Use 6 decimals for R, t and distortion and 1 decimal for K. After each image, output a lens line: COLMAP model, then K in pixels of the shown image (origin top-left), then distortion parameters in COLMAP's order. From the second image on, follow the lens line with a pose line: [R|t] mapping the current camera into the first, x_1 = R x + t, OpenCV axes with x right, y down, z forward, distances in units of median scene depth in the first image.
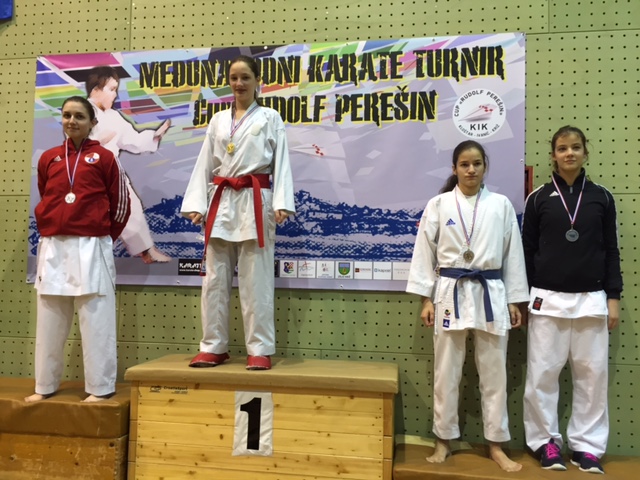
lens RADIAL K [[547.7, 0, 320.0], [0, 547.7, 240.0], [0, 0, 1]] dist [0.078944, -0.118097]
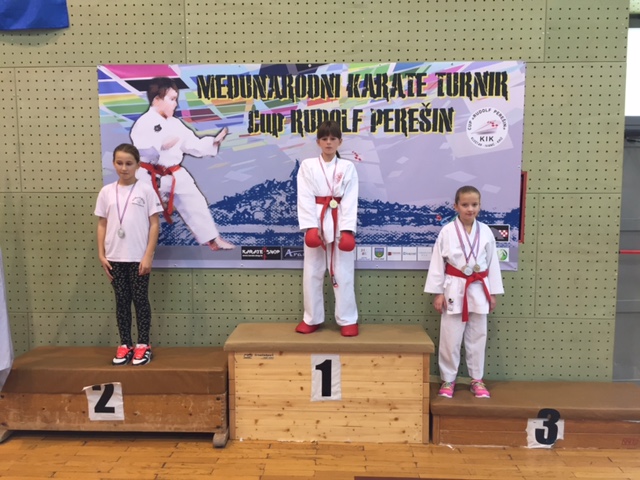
lens RADIAL K [[563.4, 0, 320.0], [0, 563.4, 240.0], [0, 0, 1]] dist [0.083857, -0.136585]
pose [[0.992719, -0.032191, 0.116070, -0.236714], [0.012752, 0.986299, 0.164474, -0.188506], [-0.119775, -0.161797, 0.979528, -0.245763]]
